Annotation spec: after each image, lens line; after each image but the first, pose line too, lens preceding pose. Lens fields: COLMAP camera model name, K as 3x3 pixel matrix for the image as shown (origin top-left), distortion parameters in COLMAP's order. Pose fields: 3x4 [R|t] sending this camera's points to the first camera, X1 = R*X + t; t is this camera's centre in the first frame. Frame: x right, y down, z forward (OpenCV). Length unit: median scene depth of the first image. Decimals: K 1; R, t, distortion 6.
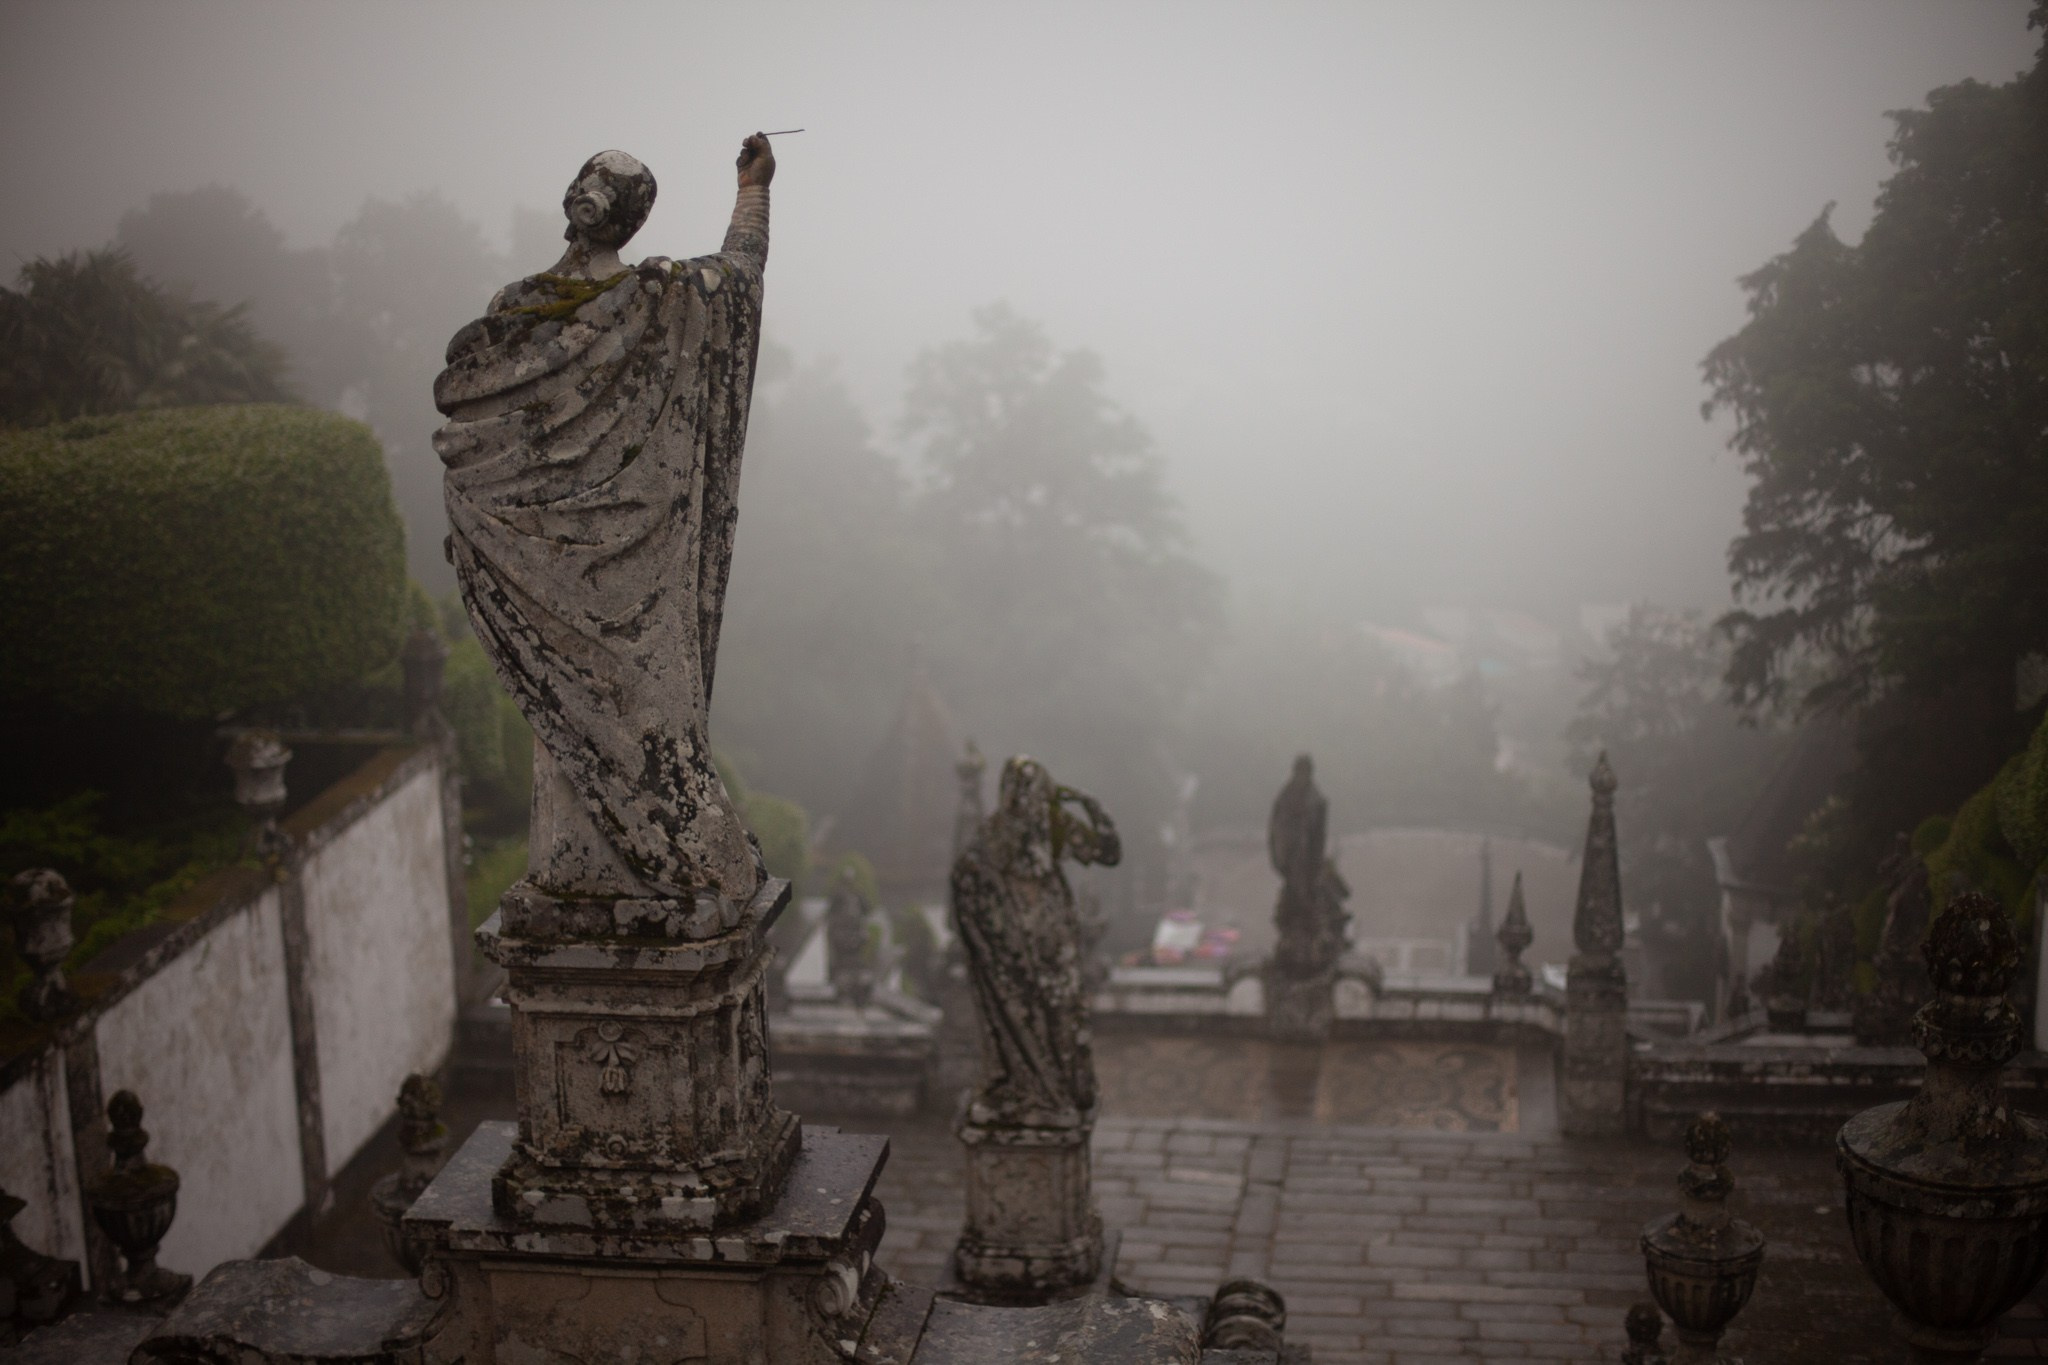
lens RADIAL K [[2963.8, 0, 1021.3], [0, 2963.8, 676.6], [0, 0, 1]] dist [-0.147383, 0.176860]
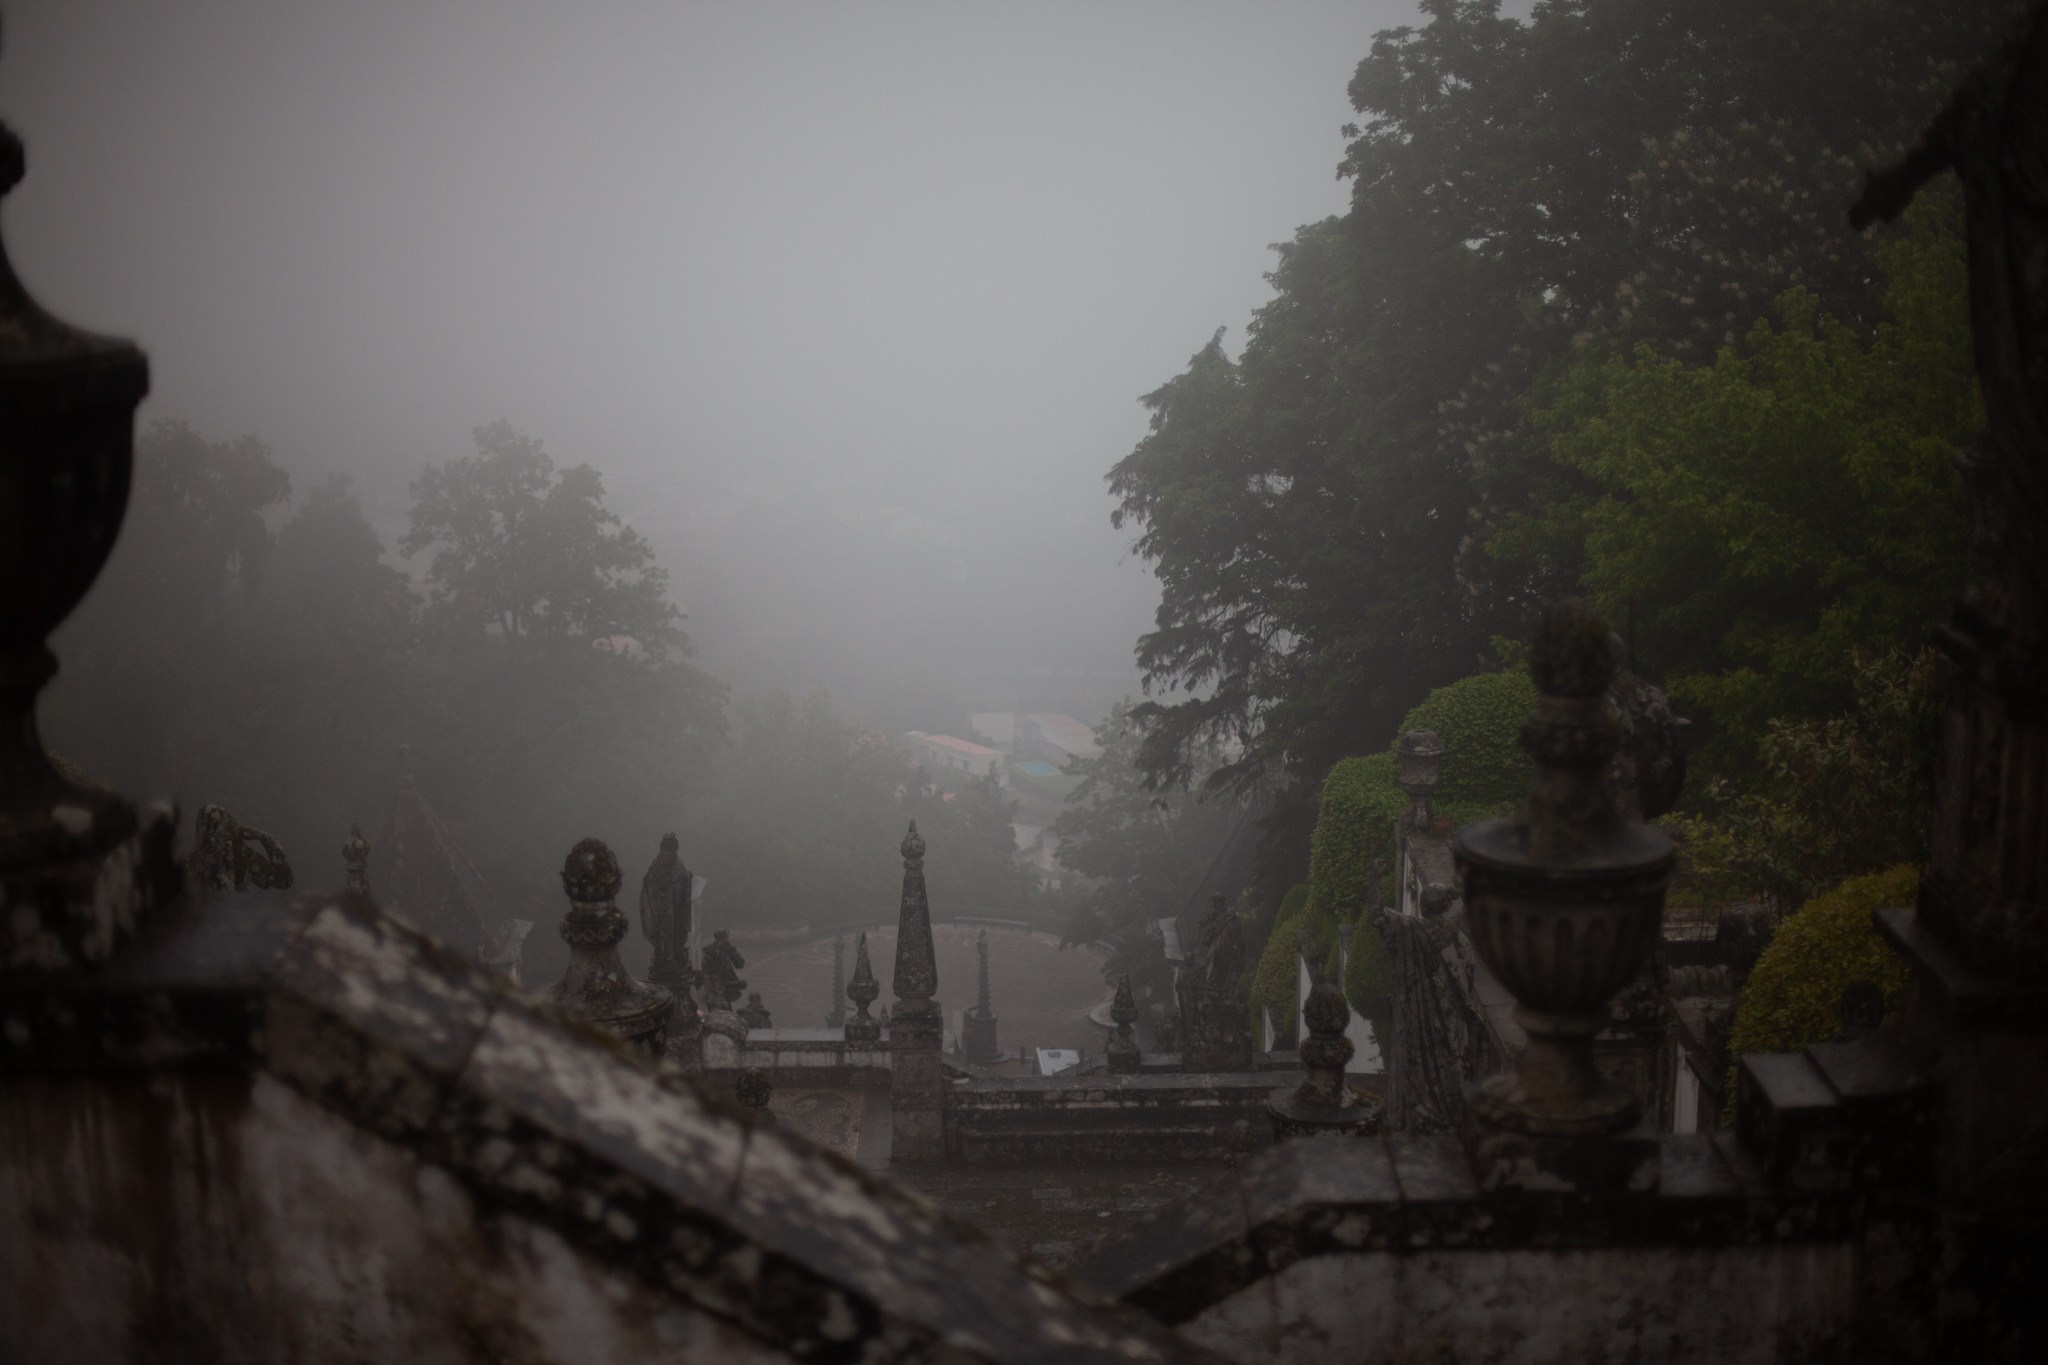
lens RADIAL K [[2952.3, 0, 1017.3], [0, 2952.3, 676.0], [0, 0, 1]] dist [-0.144641, 0.174577]
pose [[0.989115, -0.018307, 0.146004, 0.071121], [0.023747, 0.999084, -0.035604, 0.010637], [-0.145218, 0.038683, 0.988643, -0.137456]]
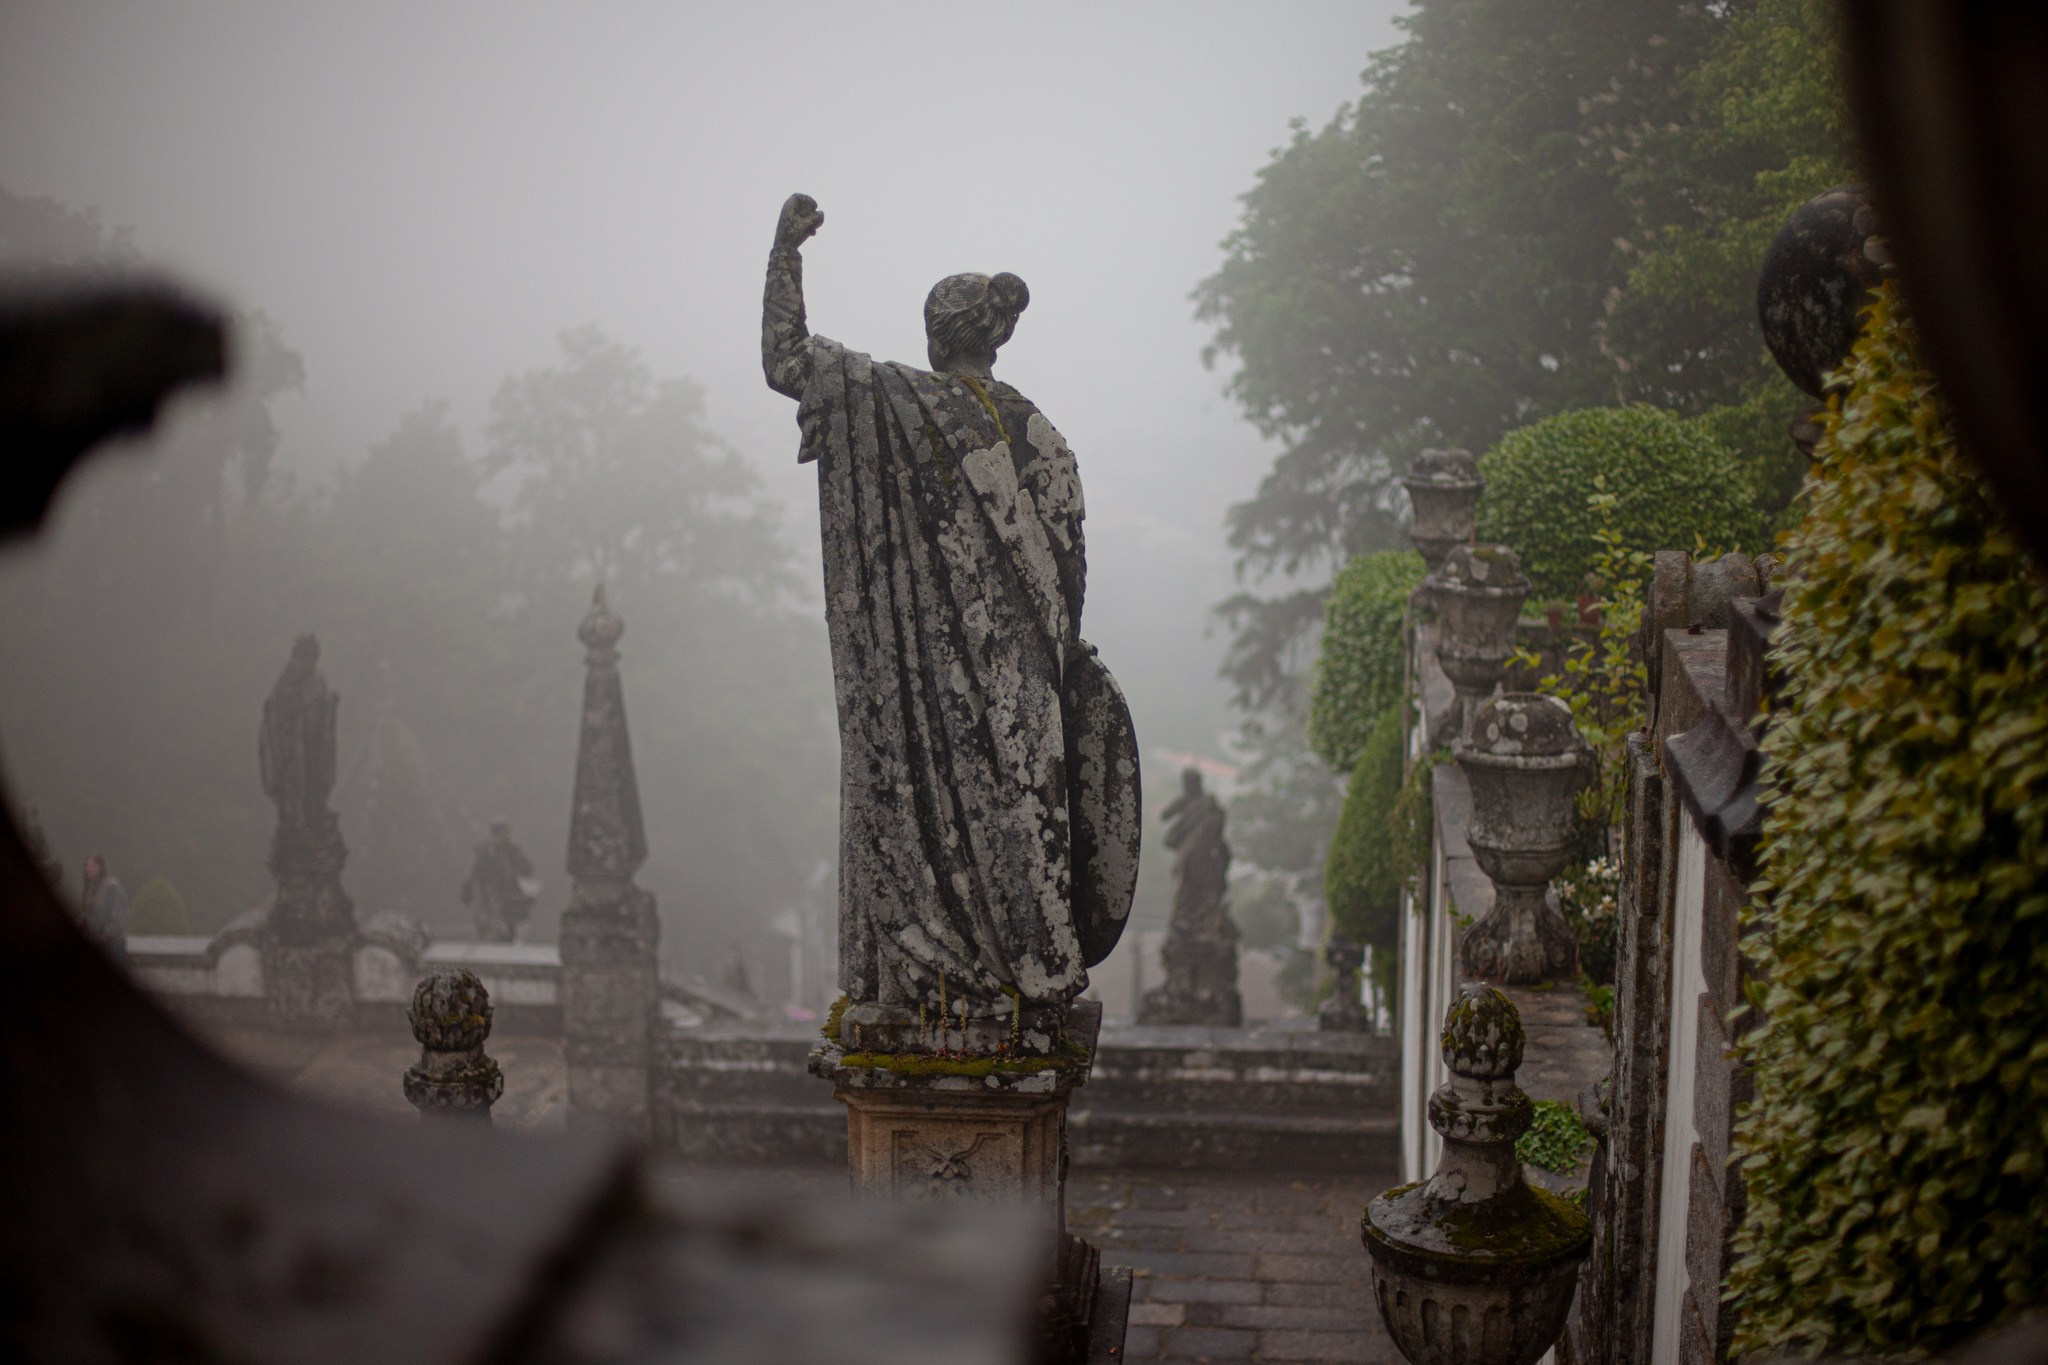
lens RADIAL K [[3047.1, 0, 1015.0], [0, 3047.1, 679.6], [0, 0, 1]] dist [-0.151078, 0.137381]
pose [[0.998383, 0.006027, 0.056531, 0.252561], [-0.003494, 0.998990, -0.044791, 0.078153], [-0.056744, 0.044521, 0.997396, 0.279542]]
